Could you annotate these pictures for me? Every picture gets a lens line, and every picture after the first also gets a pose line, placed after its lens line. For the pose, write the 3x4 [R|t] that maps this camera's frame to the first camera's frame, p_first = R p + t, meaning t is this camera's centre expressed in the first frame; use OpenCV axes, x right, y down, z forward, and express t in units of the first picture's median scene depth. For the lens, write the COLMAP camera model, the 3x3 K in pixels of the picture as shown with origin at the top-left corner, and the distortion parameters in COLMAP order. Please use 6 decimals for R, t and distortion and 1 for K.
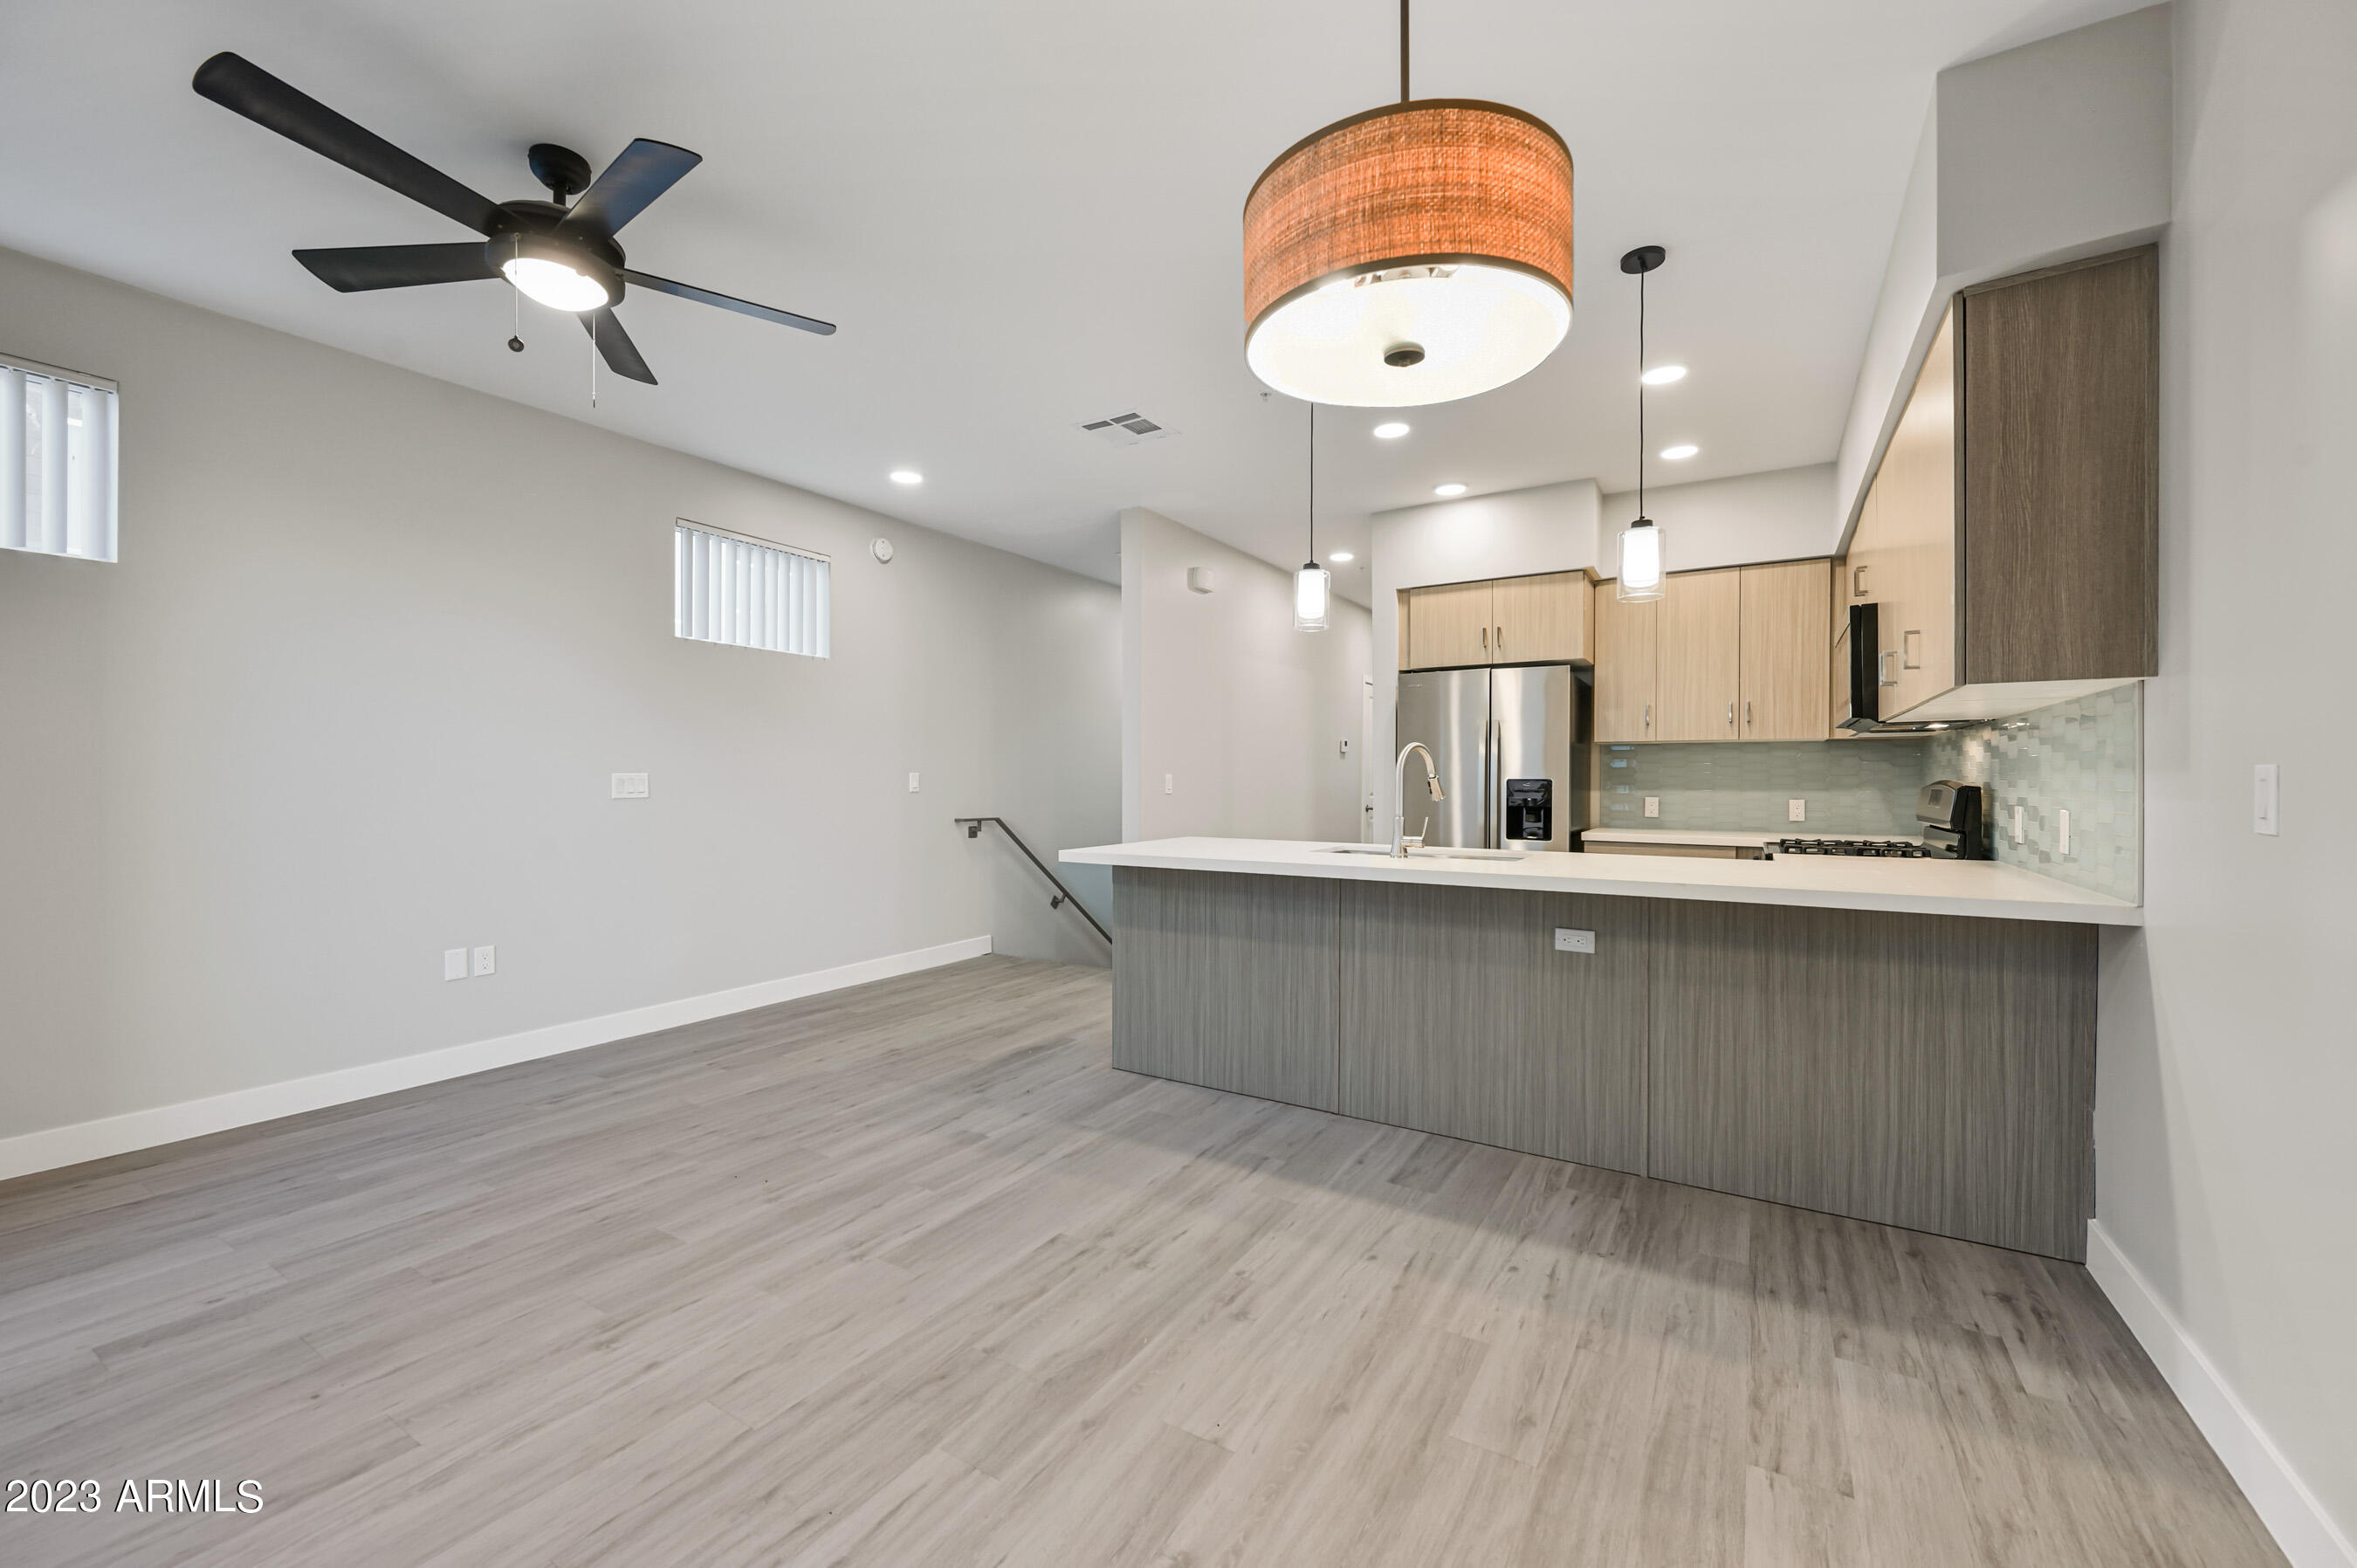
lens RADIAL K [[939.4, 0, 1193.0], [0, 939.4, 802.0], [0, 0, 1]] dist [0.001268, 0.000667]
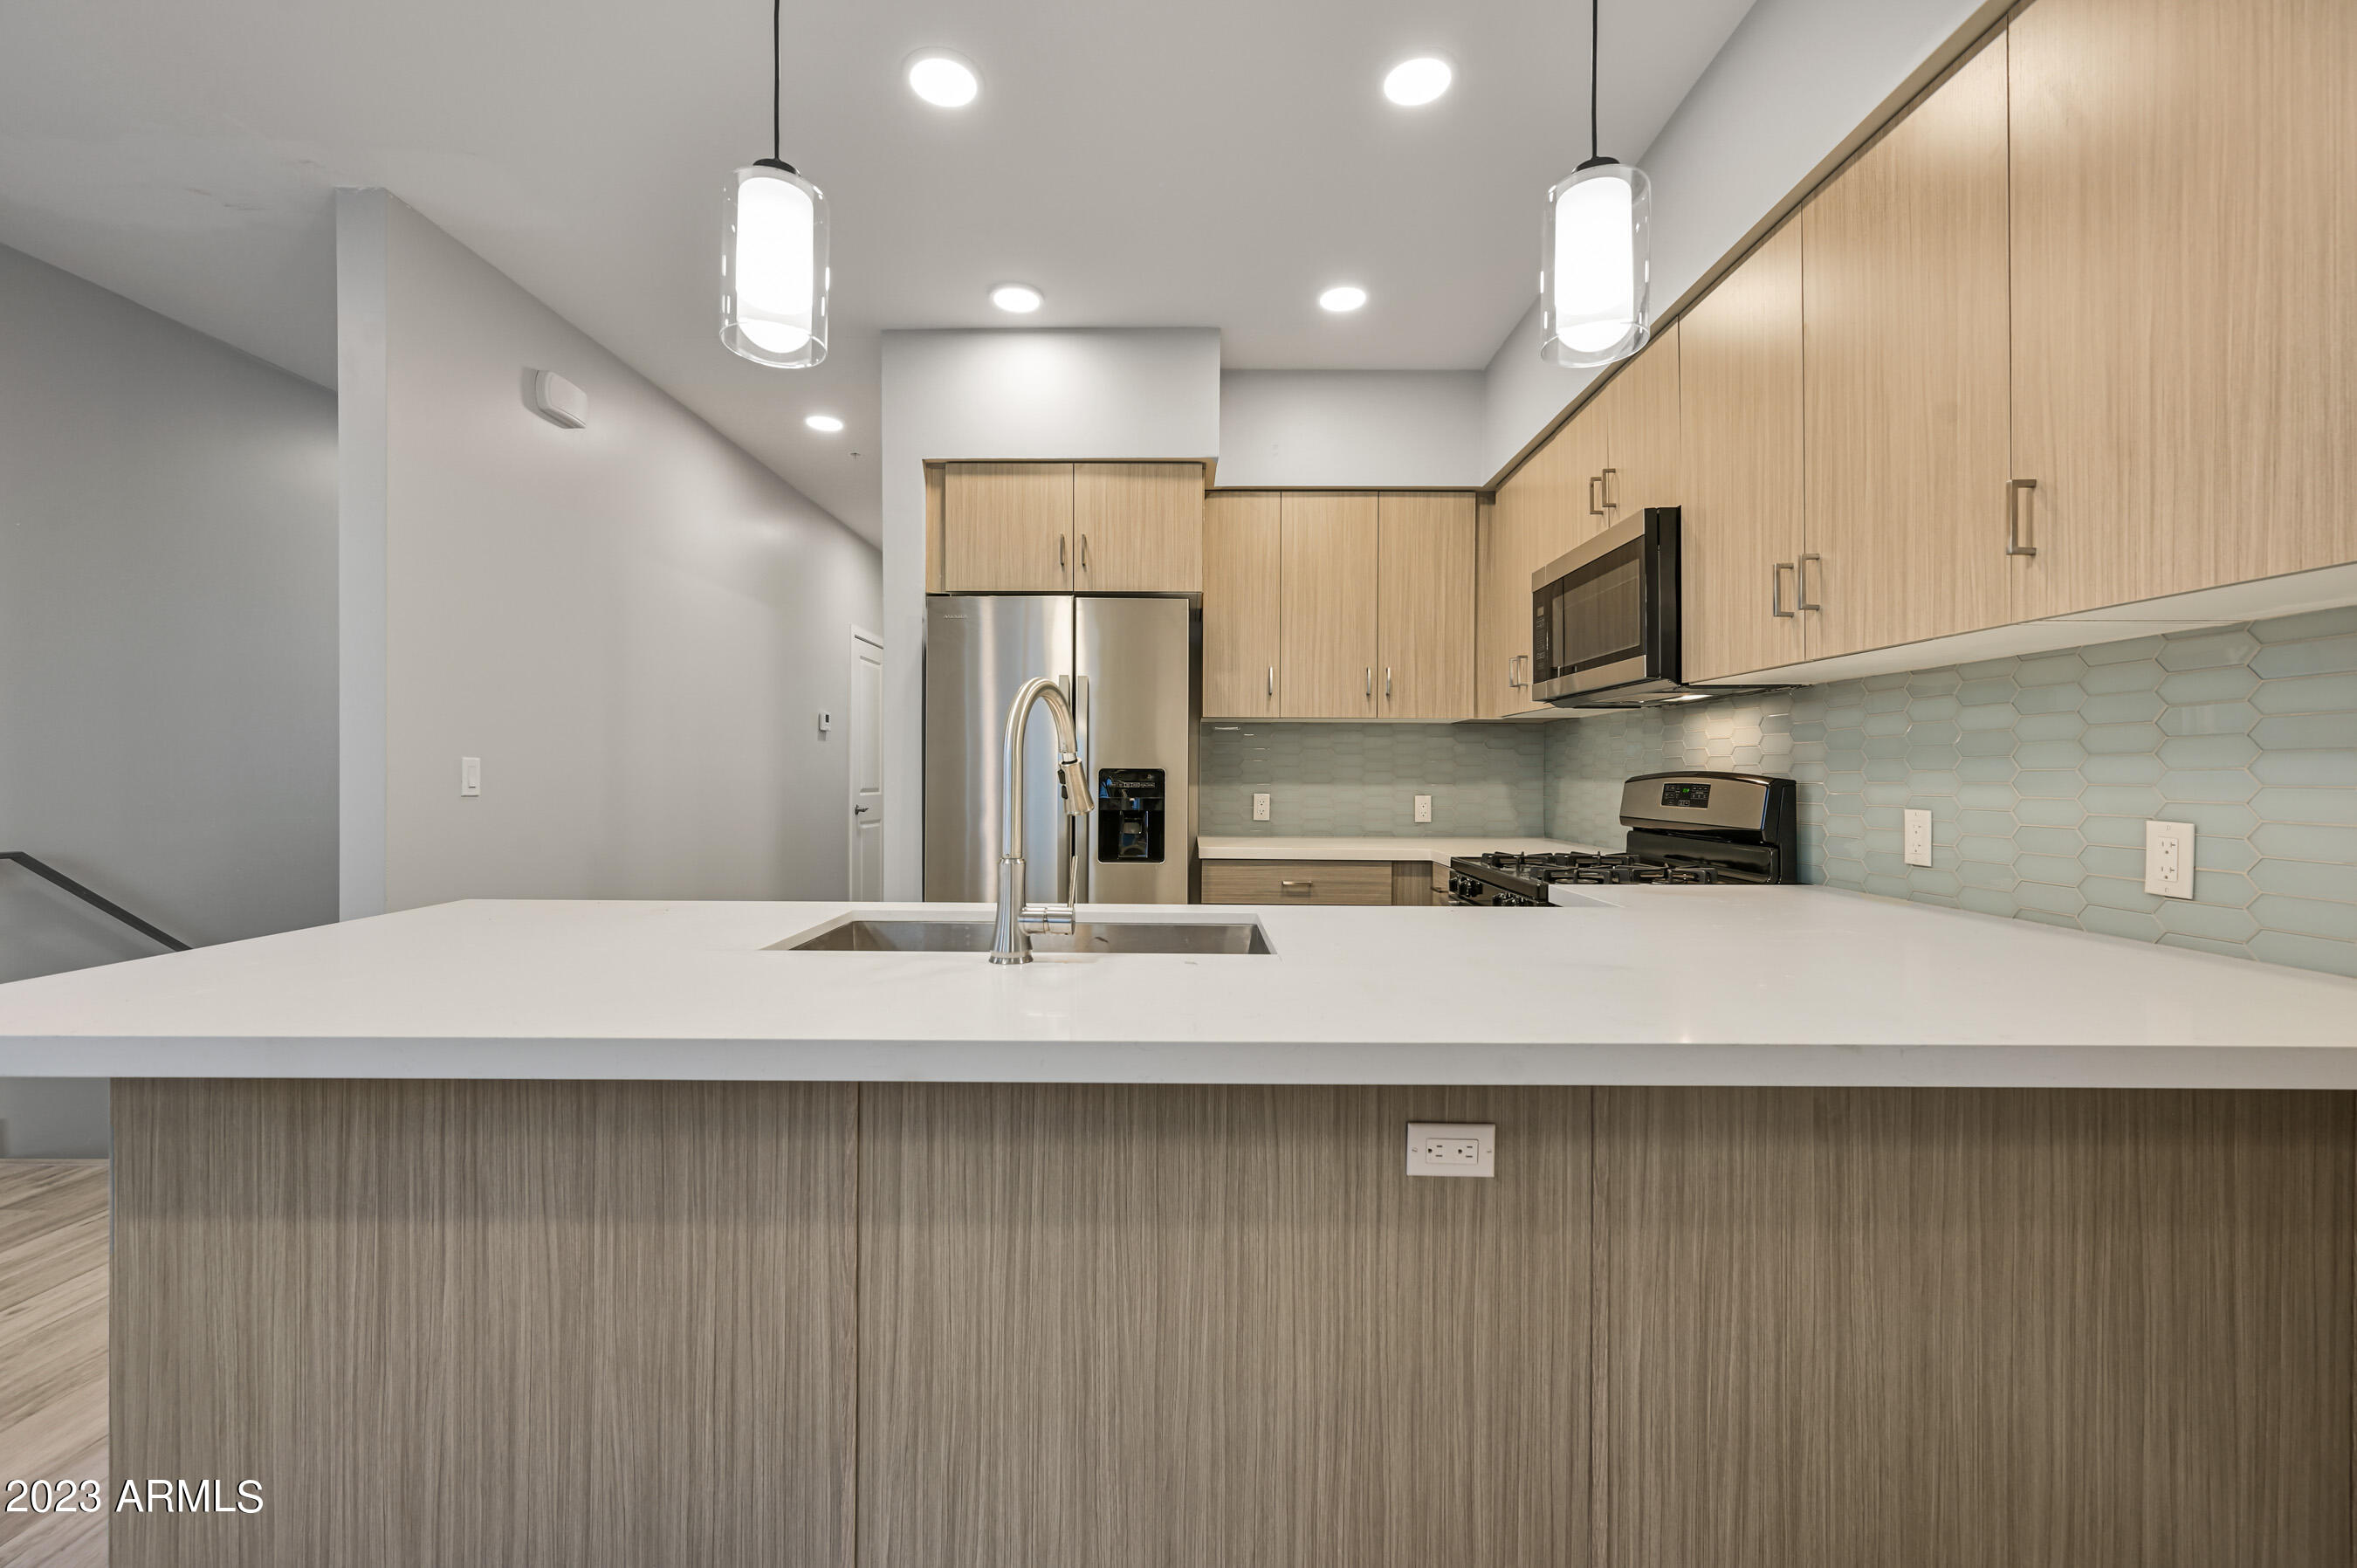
lens RADIAL K [[939.4, 0, 1167.1], [0, 939.4, 768.1], [0, 0, 1]] dist [0.001268, 0.000667]
pose [[0.866786, 0.003384, 0.498669, 0.078218], [0.010107, 0.999652, -0.024351, -0.012904], [-0.498578, 0.026148, 0.866450, 0.627901]]
